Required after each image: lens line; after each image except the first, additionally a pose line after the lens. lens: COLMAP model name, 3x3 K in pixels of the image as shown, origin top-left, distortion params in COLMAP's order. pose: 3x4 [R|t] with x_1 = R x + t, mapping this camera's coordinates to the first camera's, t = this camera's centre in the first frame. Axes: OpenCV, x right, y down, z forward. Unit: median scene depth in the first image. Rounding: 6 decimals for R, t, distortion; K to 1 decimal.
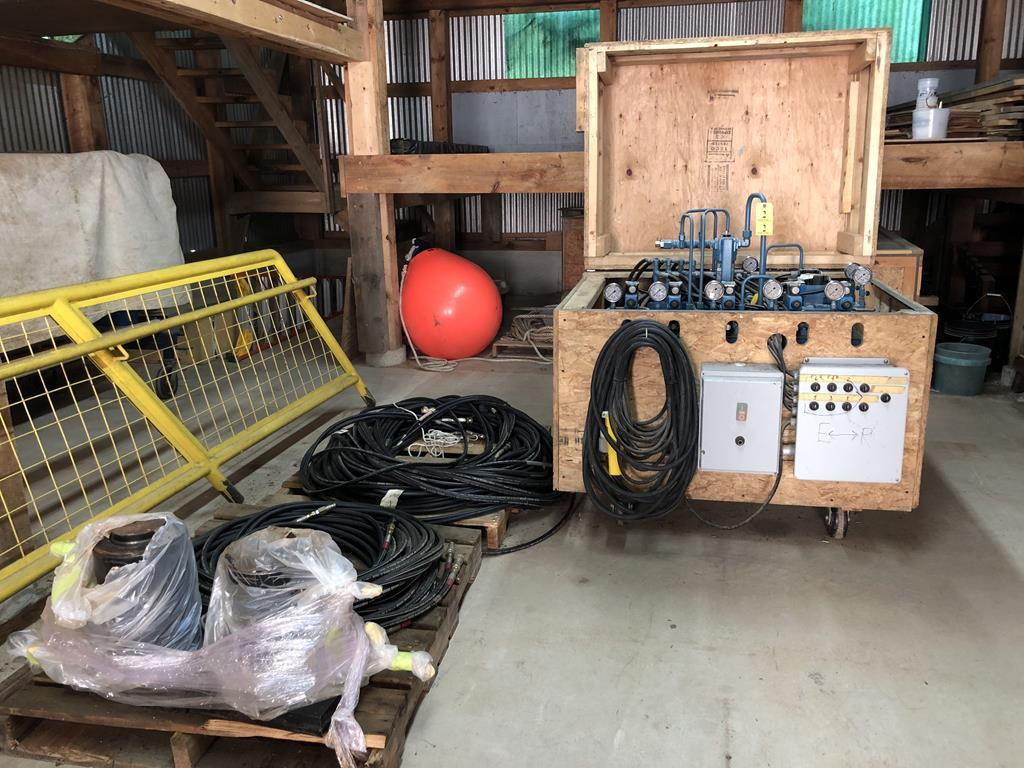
lens RADIAL K [[844.4, 0, 512.0], [0, 844.4, 384.0], [0, 0, 1]] dist [-0.010533, -0.013465]
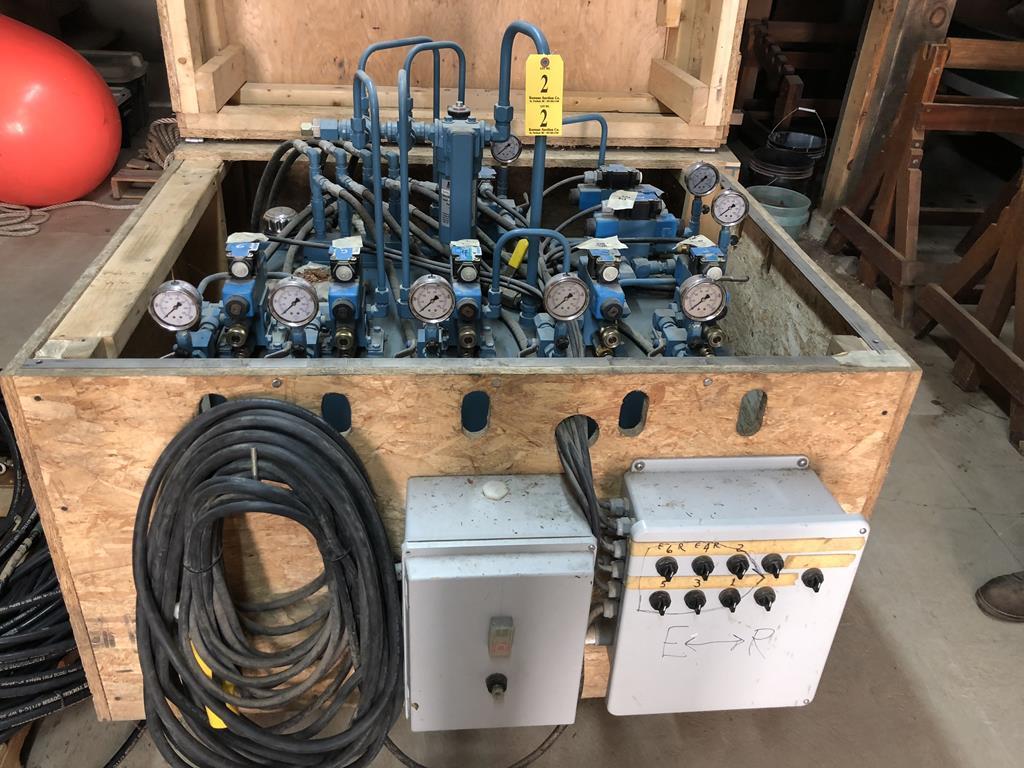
lens RADIAL K [[843.4, 0, 512.0], [0, 843.4, 384.0], [0, 0, 1]] dist [0.028539, -0.006547]
pose [[0.956151, -0.091923, 0.278074, 0.162674], [0.003898, 0.953377, 0.301755, -0.200096], [-0.292848, -0.287440, 0.911931, 0.615389]]
